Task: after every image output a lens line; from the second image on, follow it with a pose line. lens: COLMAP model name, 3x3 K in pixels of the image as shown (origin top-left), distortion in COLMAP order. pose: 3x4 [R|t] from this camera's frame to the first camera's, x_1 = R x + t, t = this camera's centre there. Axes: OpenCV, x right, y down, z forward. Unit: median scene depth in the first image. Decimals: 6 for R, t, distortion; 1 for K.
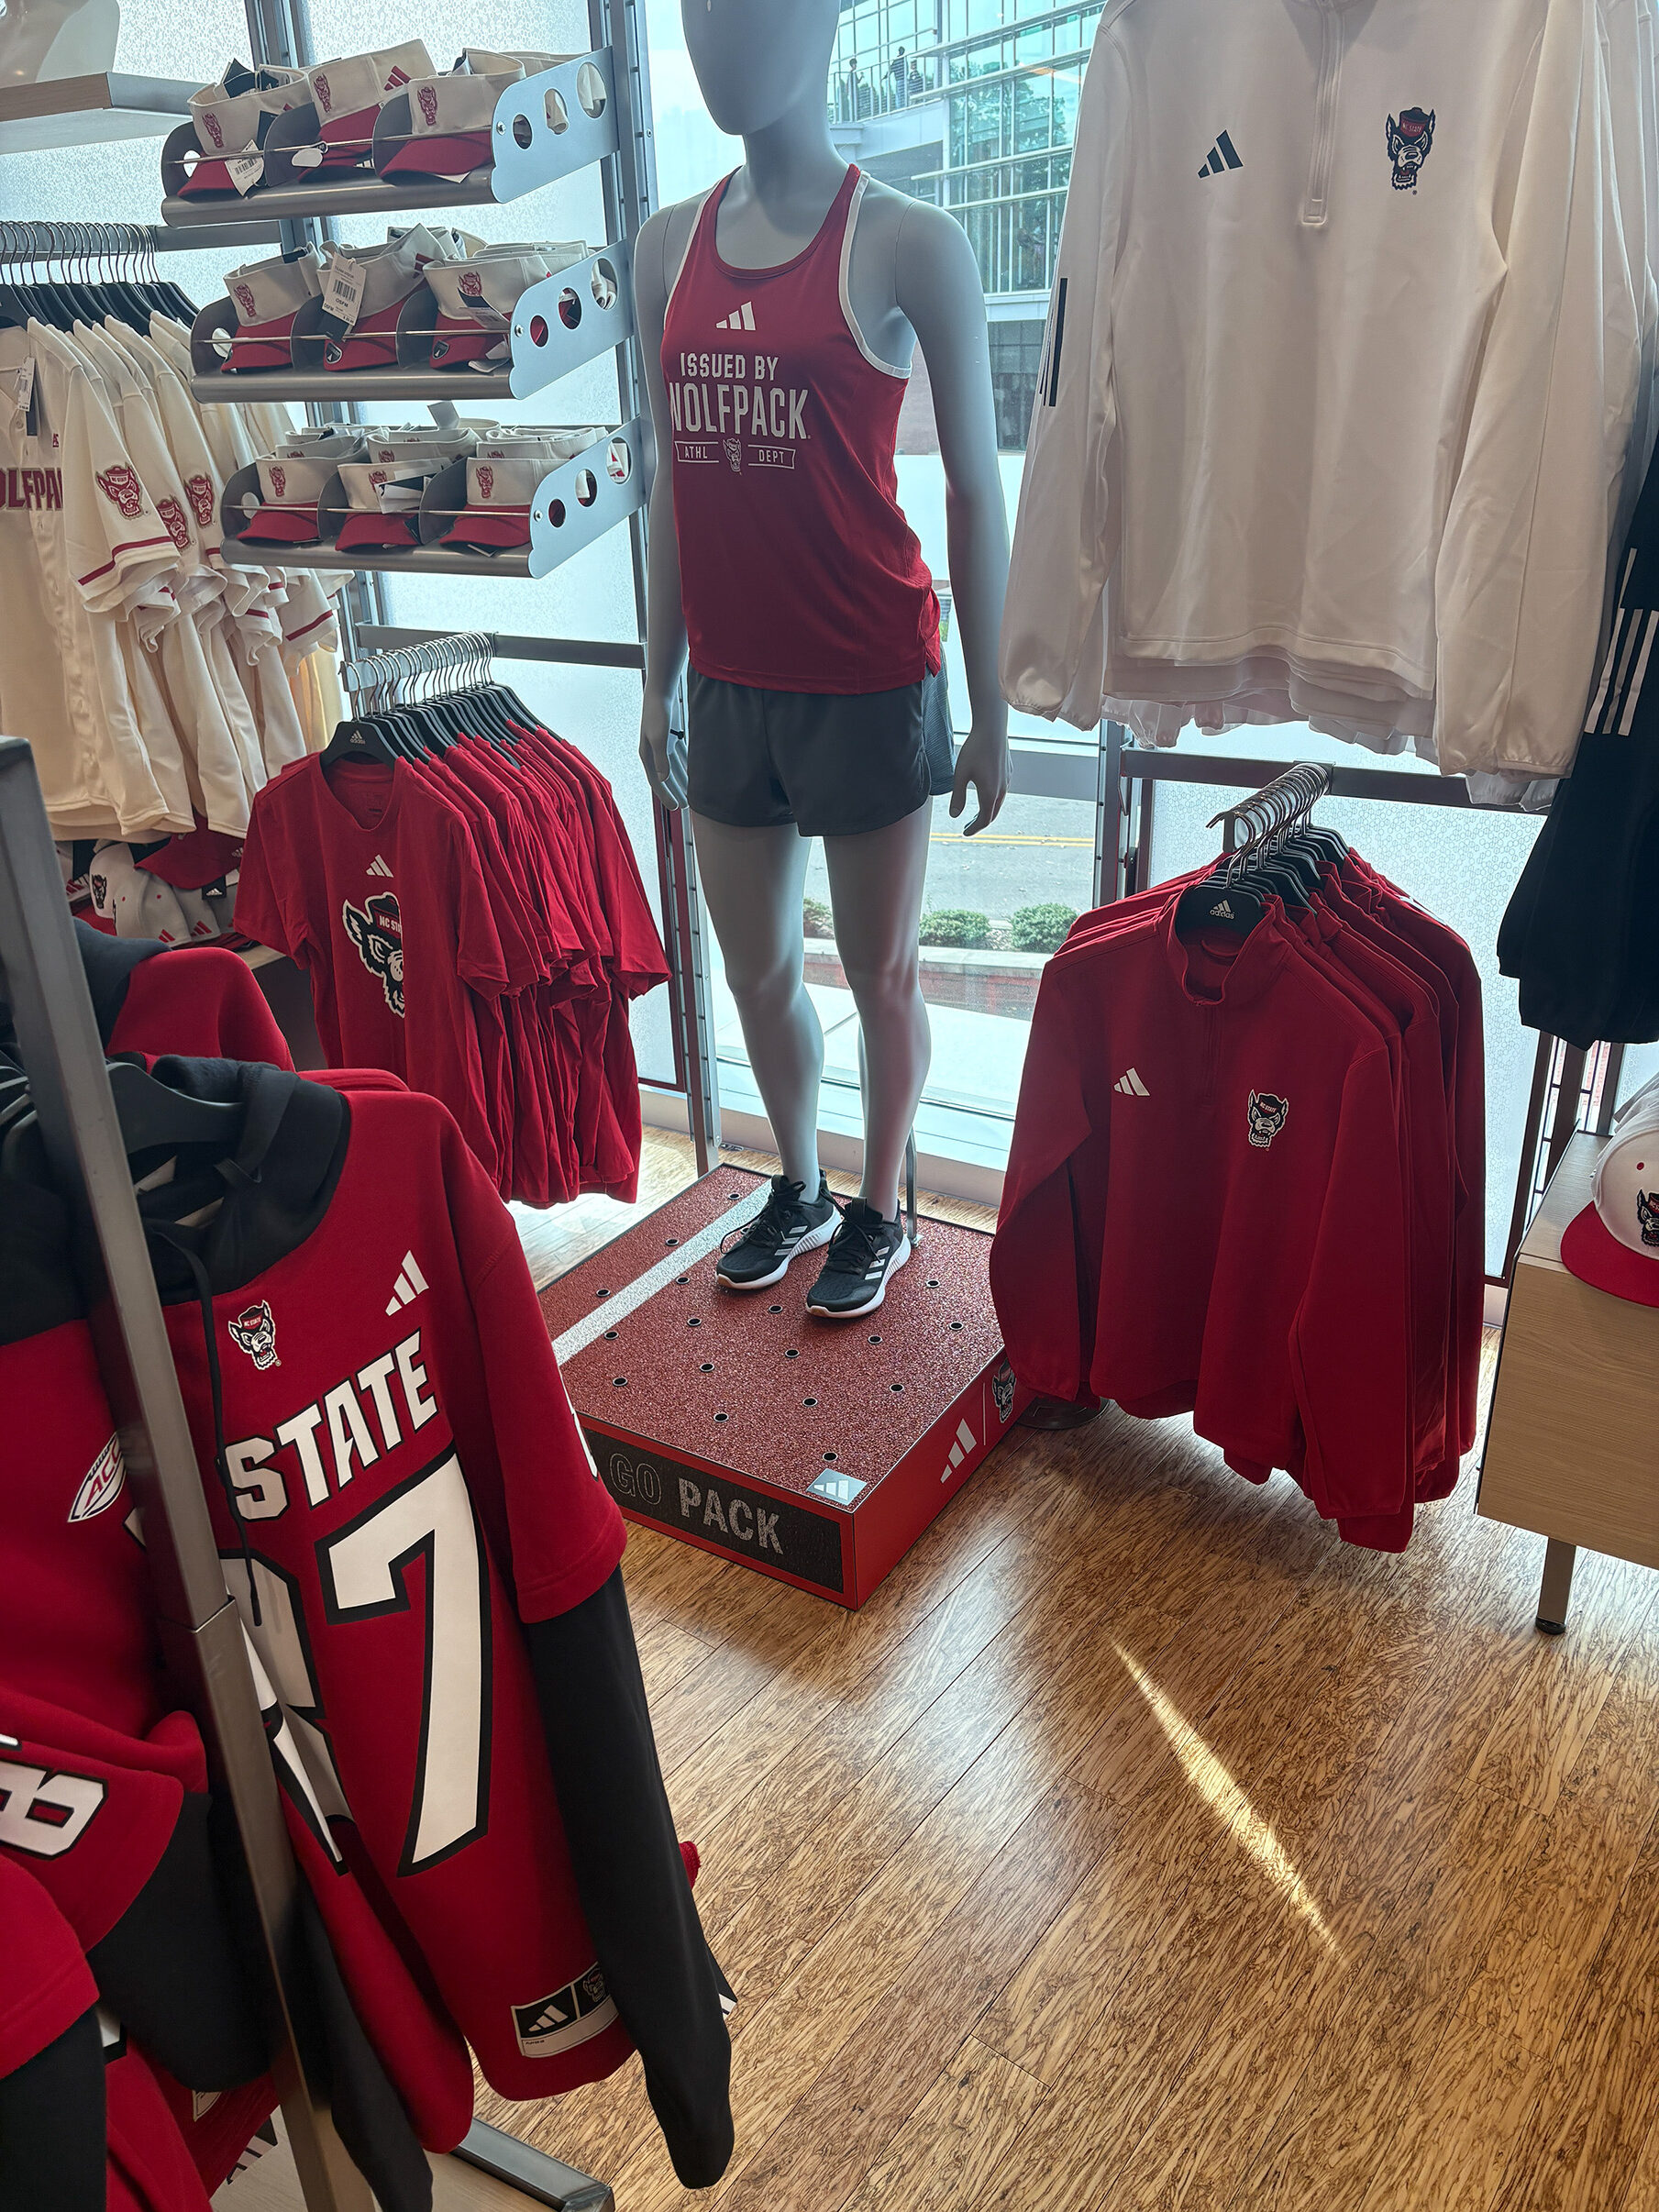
lens RADIAL K [[1680.3, 0, 829.5], [0, 1680.3, 1106.0], [0, 0, 1]] dist [0.075439, -0.083382]
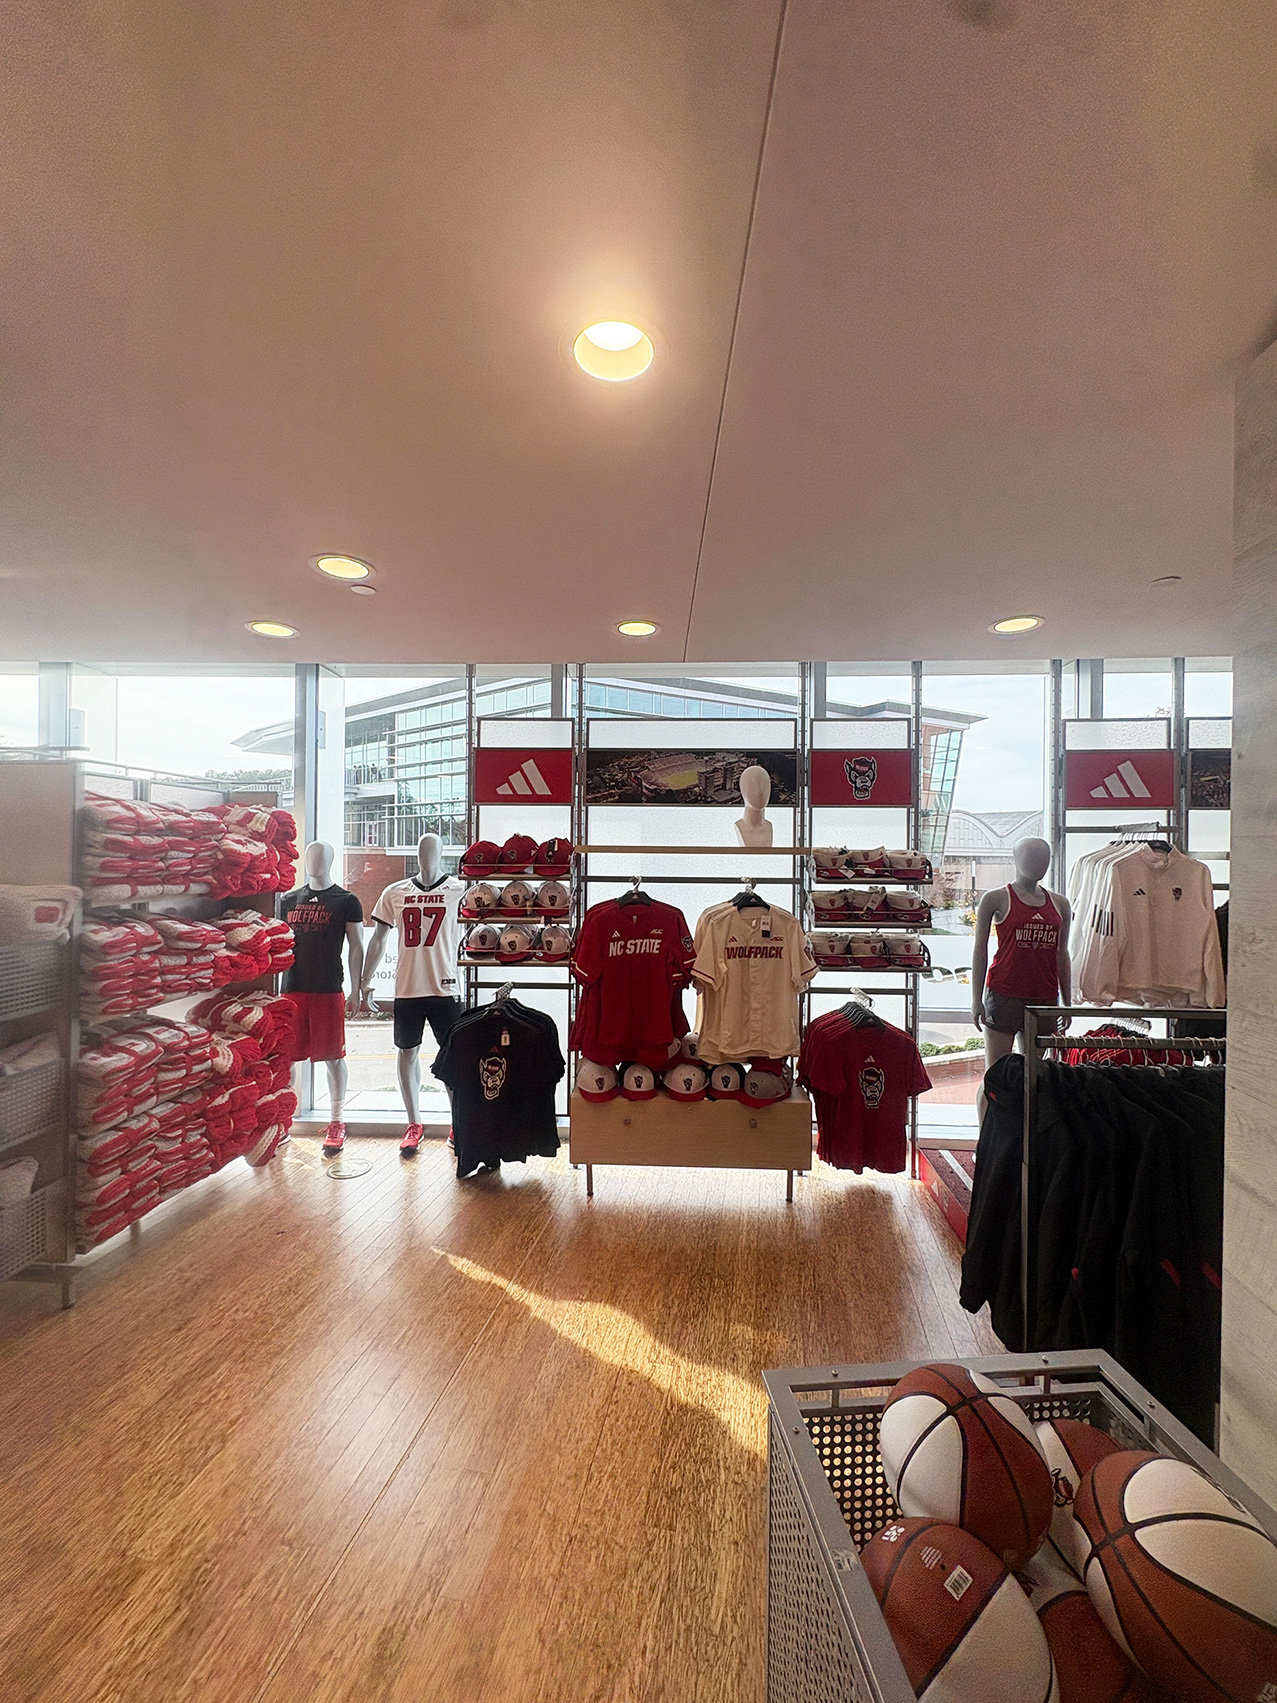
lens RADIAL K [[702.9, 0, 638.5], [0, 702.9, 851.5], [0, 0, 1]] dist [0.023489, 0.000174]
pose [[0.871993, 0.039815, 0.487896, -1.771334], [0.169137, 0.910798, -0.376616, -0.097005], [-0.459369, 0.410928, 0.787476, -0.036564]]
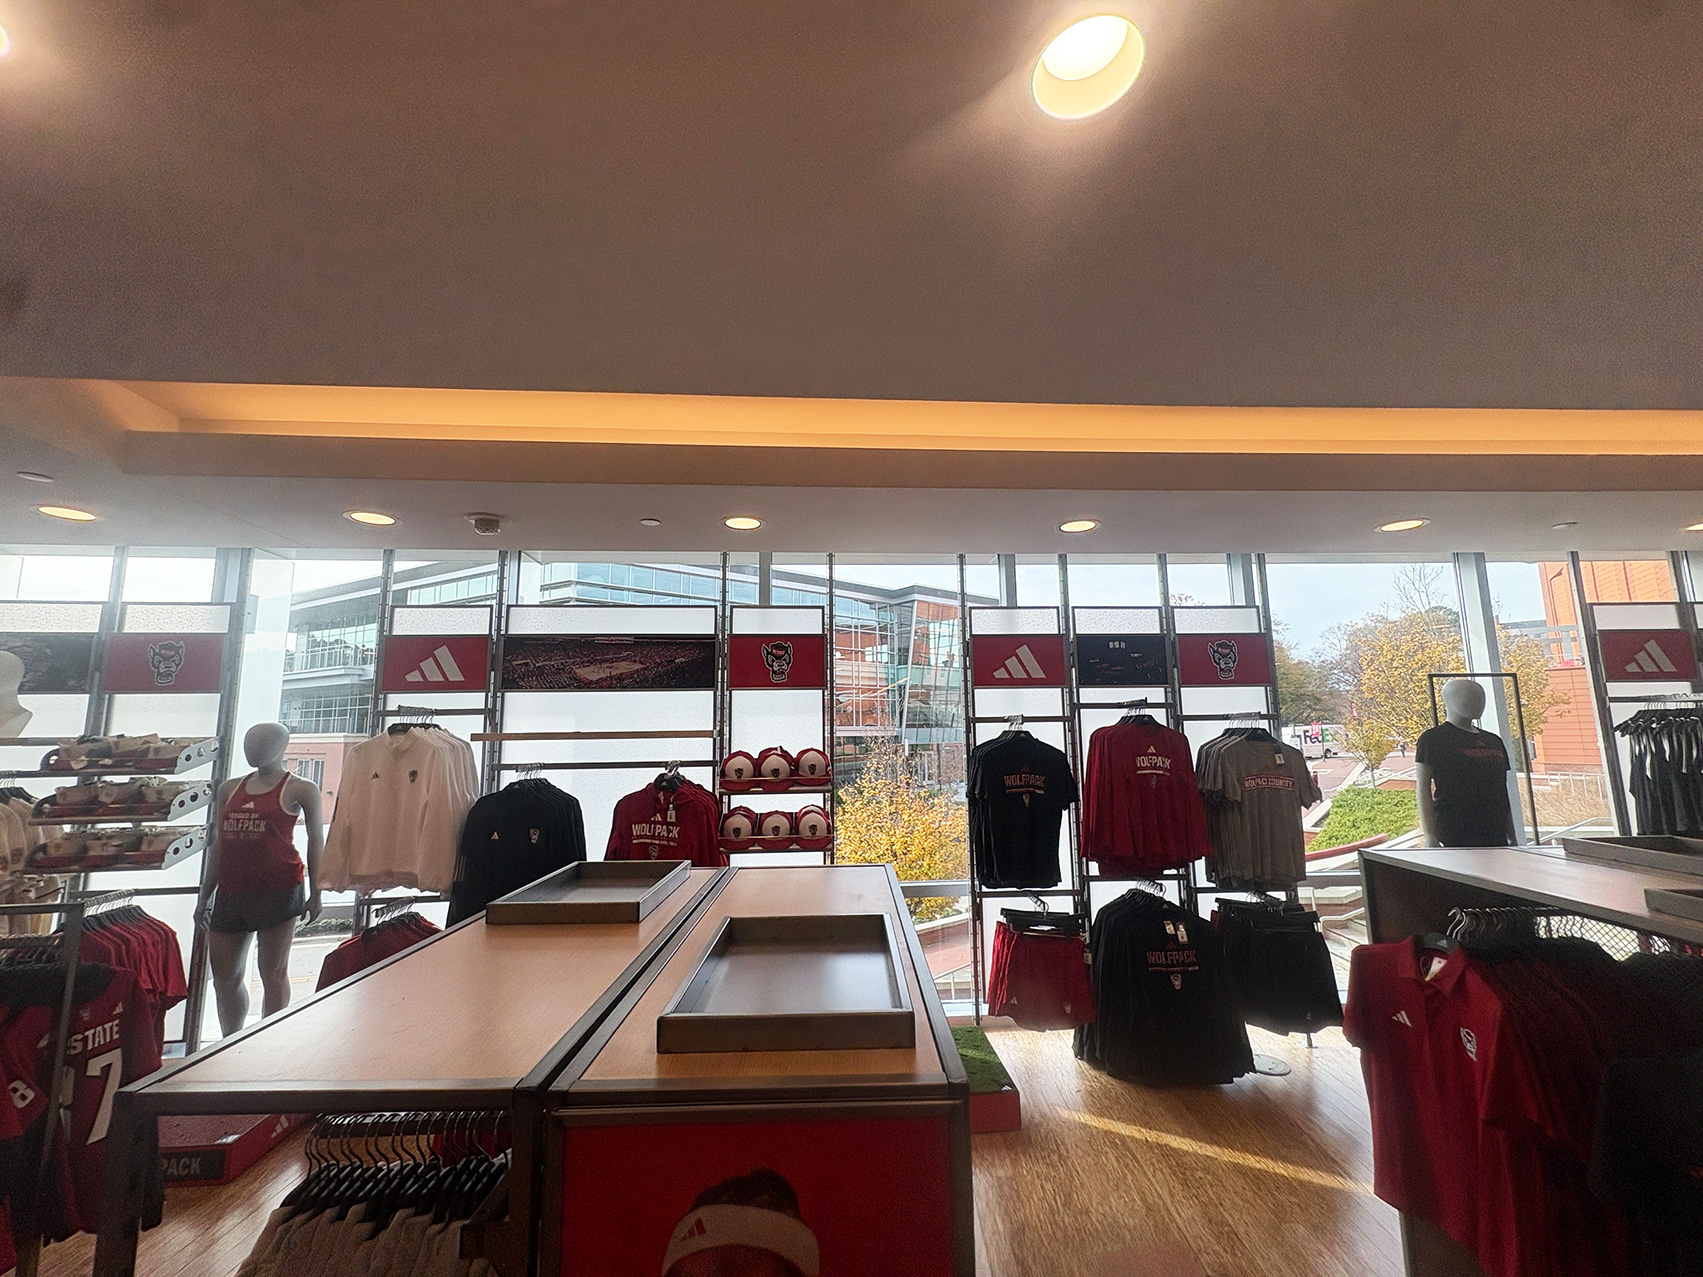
lens RADIAL K [[683.4, 0, 851.5], [0, 683.4, 638.5], [0, 0, 1]] dist [-0.001608, 0.000717]
pose [[0.803578, 0.102633, 0.586284, 0.109621], [0.236326, 0.849030, -0.472544, 0.337230], [-0.546271, 0.518280, 0.658008, -1.126768]]
